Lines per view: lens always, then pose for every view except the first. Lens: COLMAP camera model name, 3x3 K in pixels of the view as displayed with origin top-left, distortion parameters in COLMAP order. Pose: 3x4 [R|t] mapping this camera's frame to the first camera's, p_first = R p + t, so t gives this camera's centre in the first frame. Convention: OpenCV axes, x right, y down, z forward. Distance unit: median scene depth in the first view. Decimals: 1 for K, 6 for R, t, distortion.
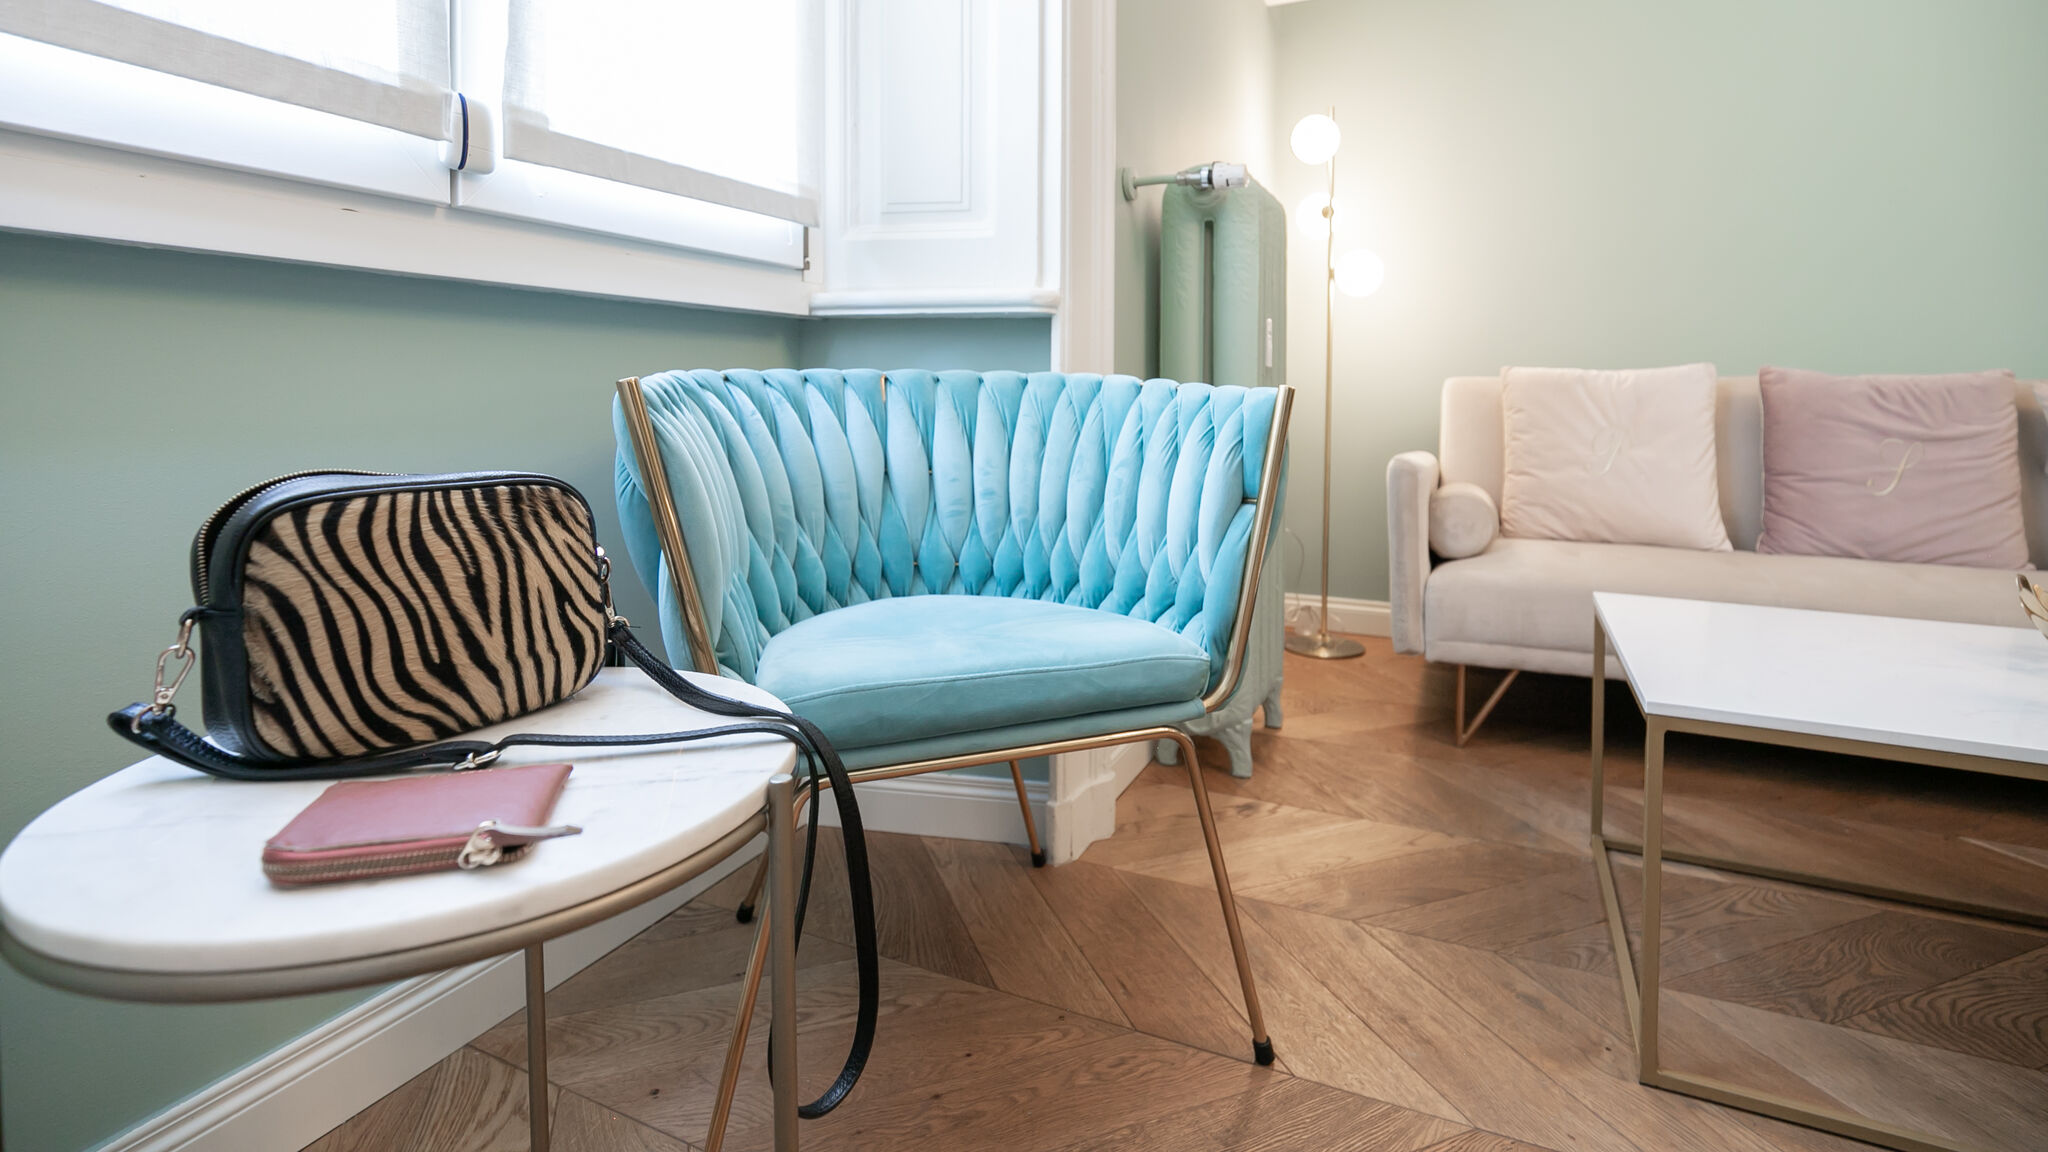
lens RADIAL K [[955.4, 0, 1061.8], [0, 955.4, 424.0], [0, 0, 1]] dist [-0.014990, 0.005062]
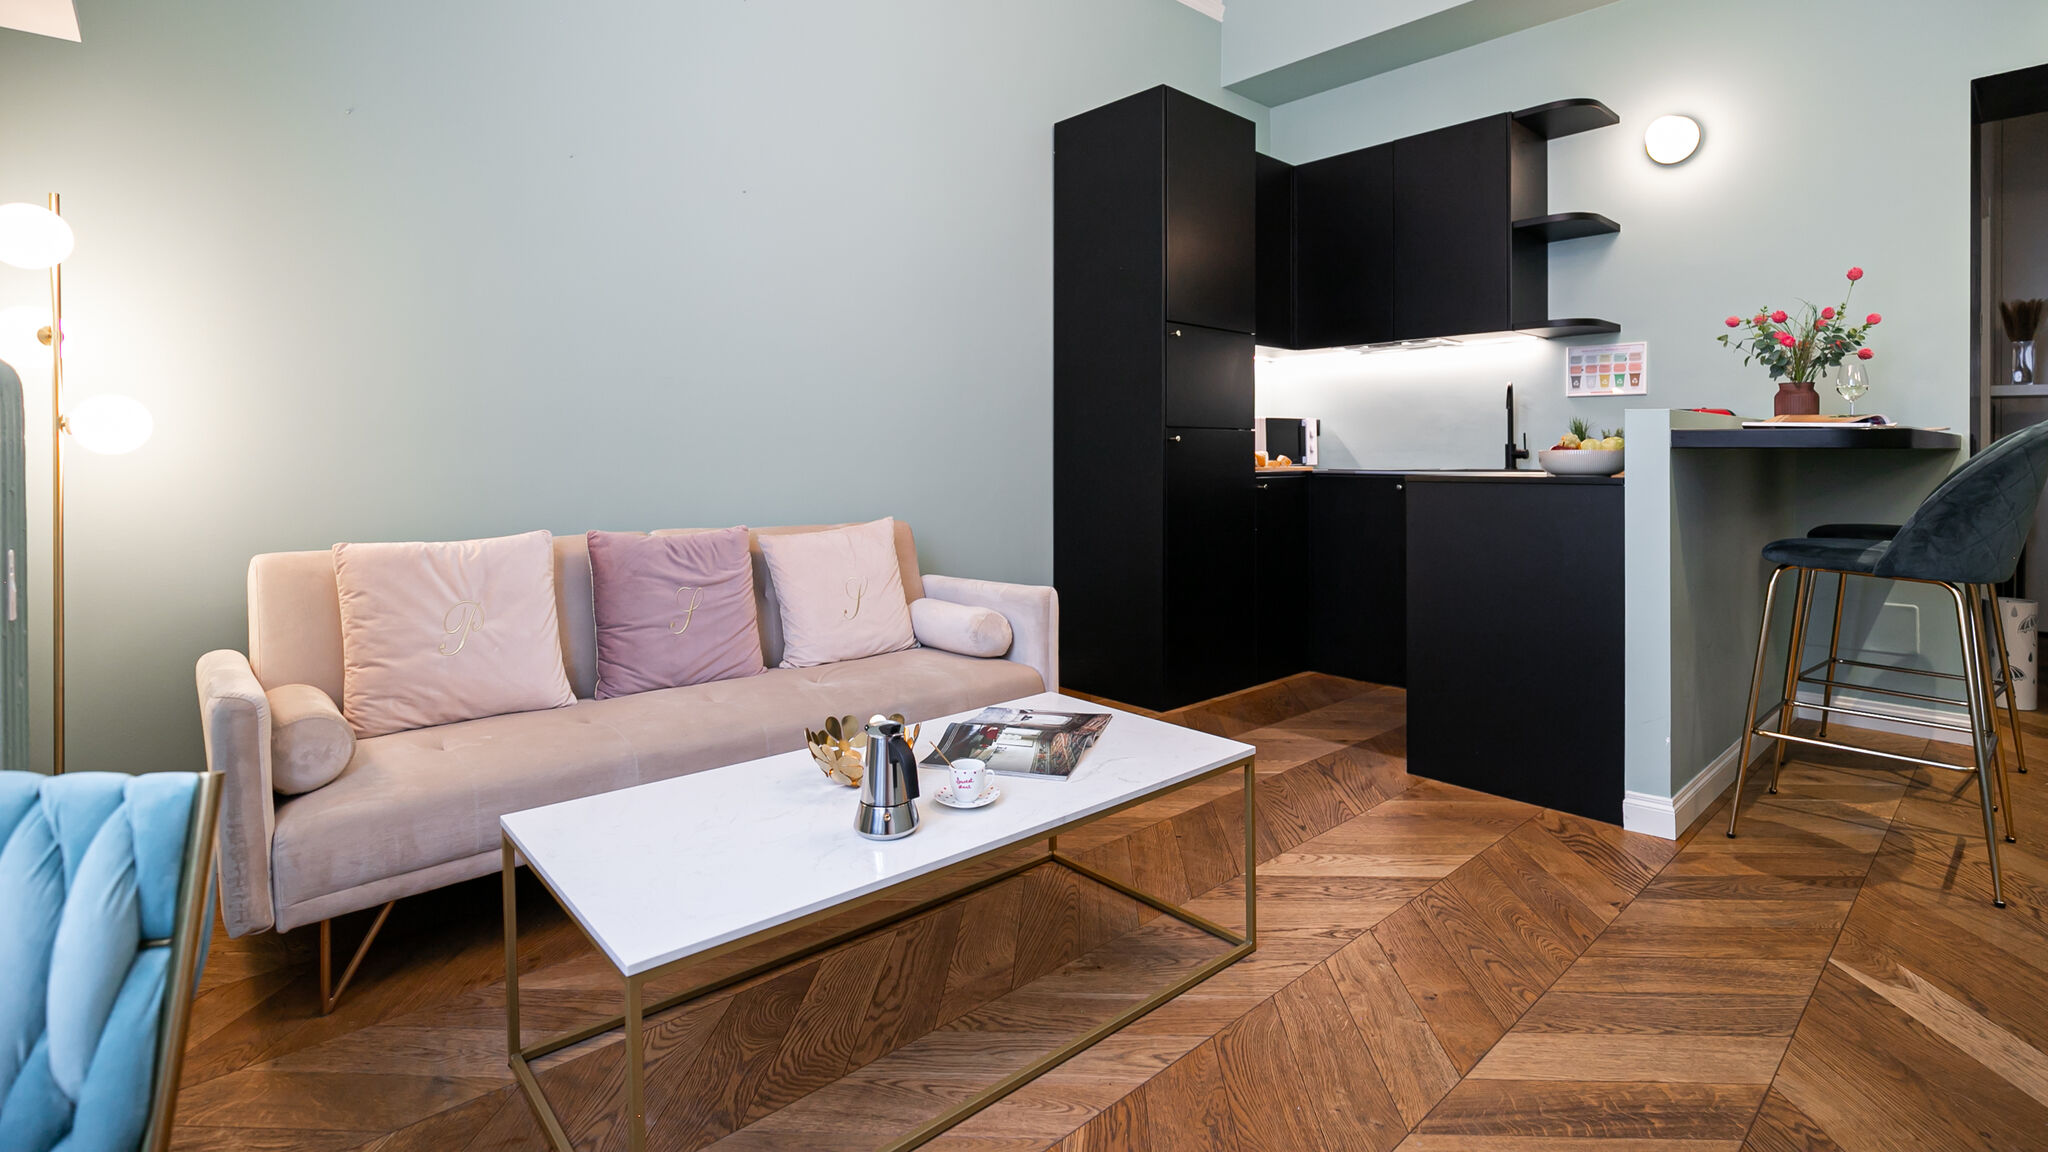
lens RADIAL K [[955.4, 0, 1037.9], [0, 955.4, 454.8], [0, 0, 1]] dist [-0.014990, 0.005062]
pose [[0.402756, -0.013010, 0.915215, -0.133311], [0.034862, 0.999391, -0.001136, -0.189366], [-0.914643, 0.032364, 0.402965, 0.057745]]
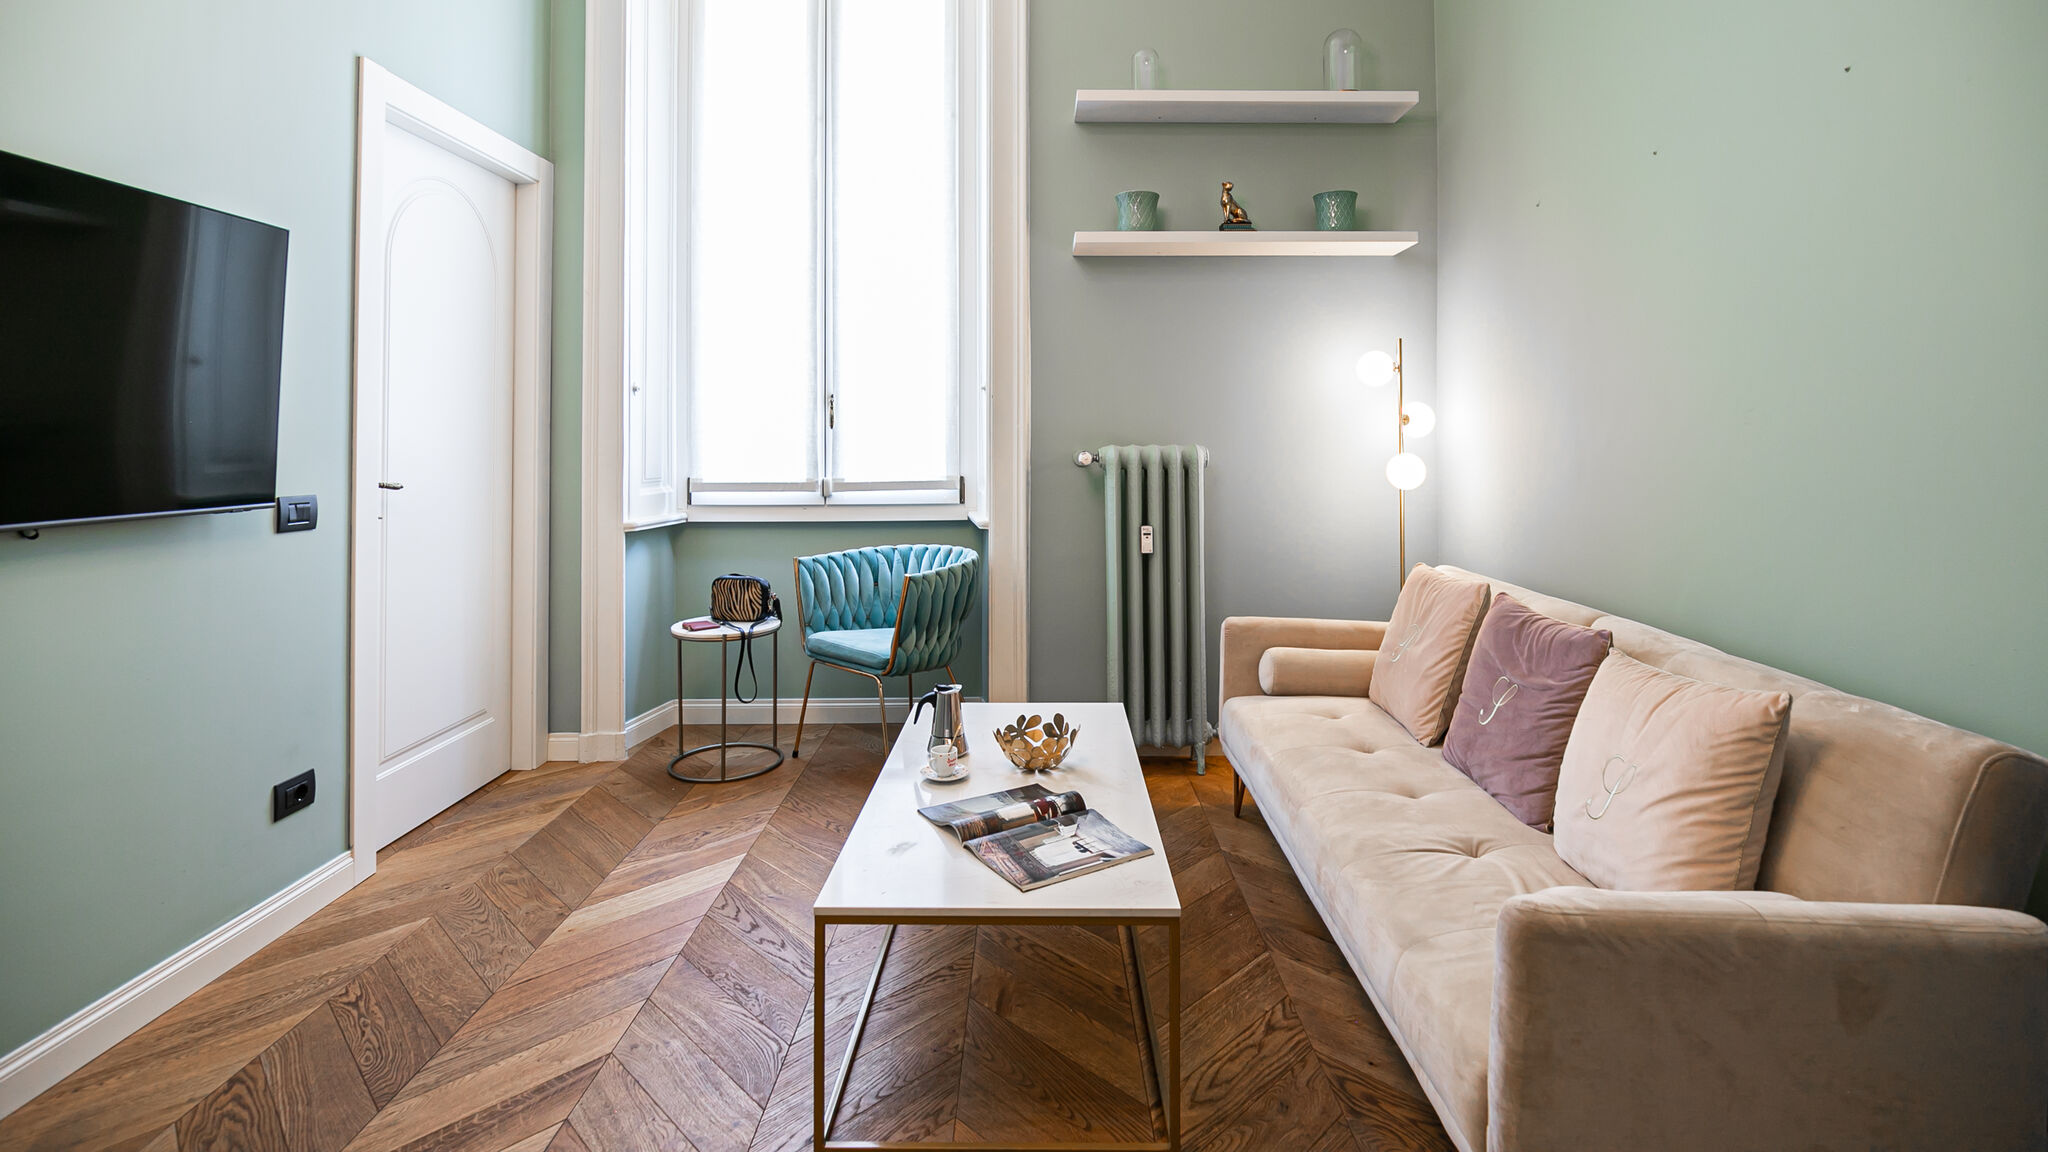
lens RADIAL K [[955.4, 0, 1052.8], [0, 955.4, 417.6], [0, 0, 1]] dist [-0.014990, 0.005062]
pose [[0.415348, -0.024651, -0.909329, 2.169242], [-0.022341, 0.999055, -0.037288, -0.295017], [0.909388, 0.035803, 0.414404, 0.113783]]
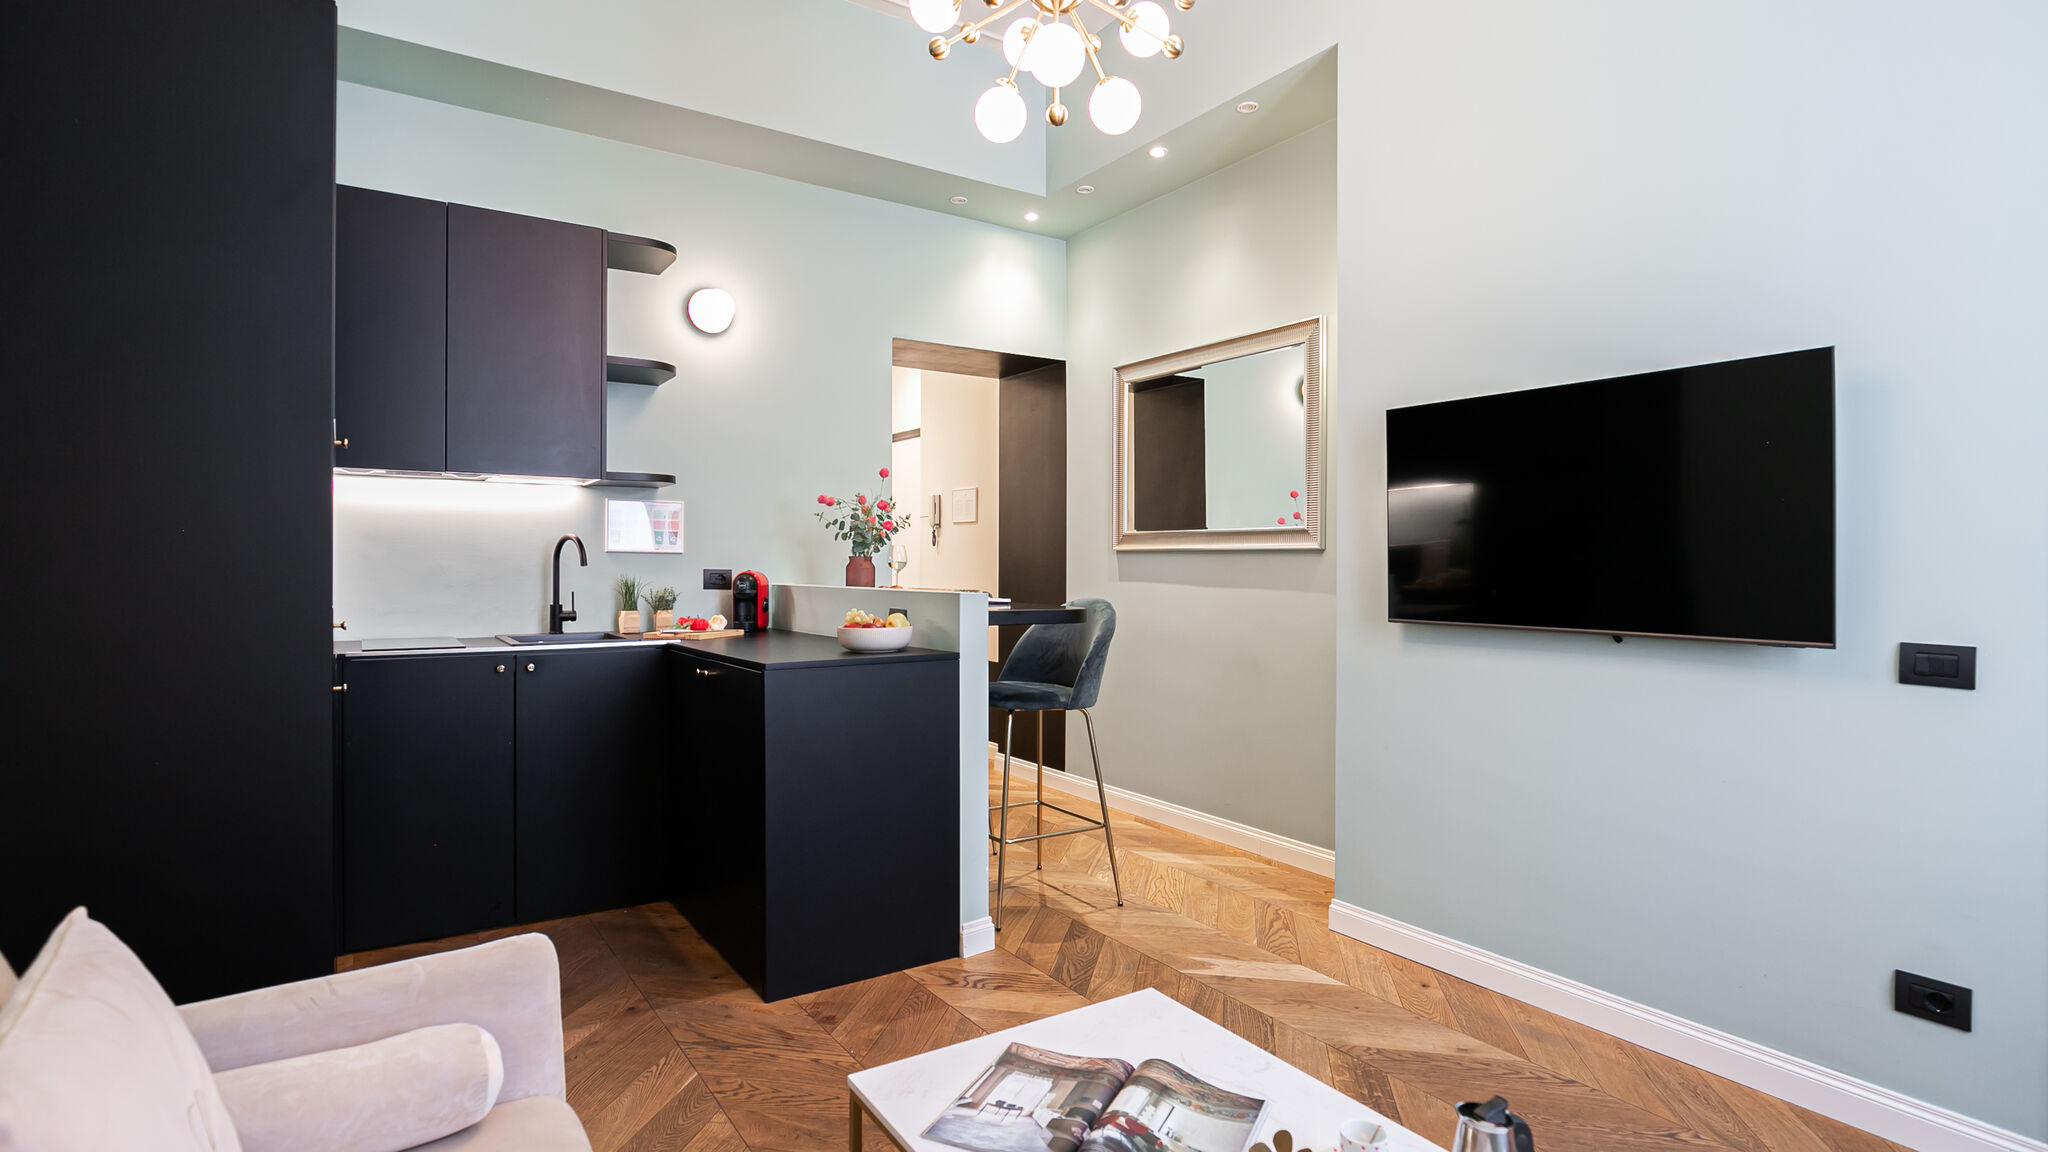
lens RADIAL K [[1028.8, 0, 1029.4], [0, 1028.8, 558.4], [0, 0, 1]] dist [-0.015055, 0.004559]
pose [[-0.842873, -0.011243, 0.537995, 0.577066], [0.004476, 0.999601, 0.027903, -0.358283], [-0.538094, 0.025926, -0.842486, 1.439453]]
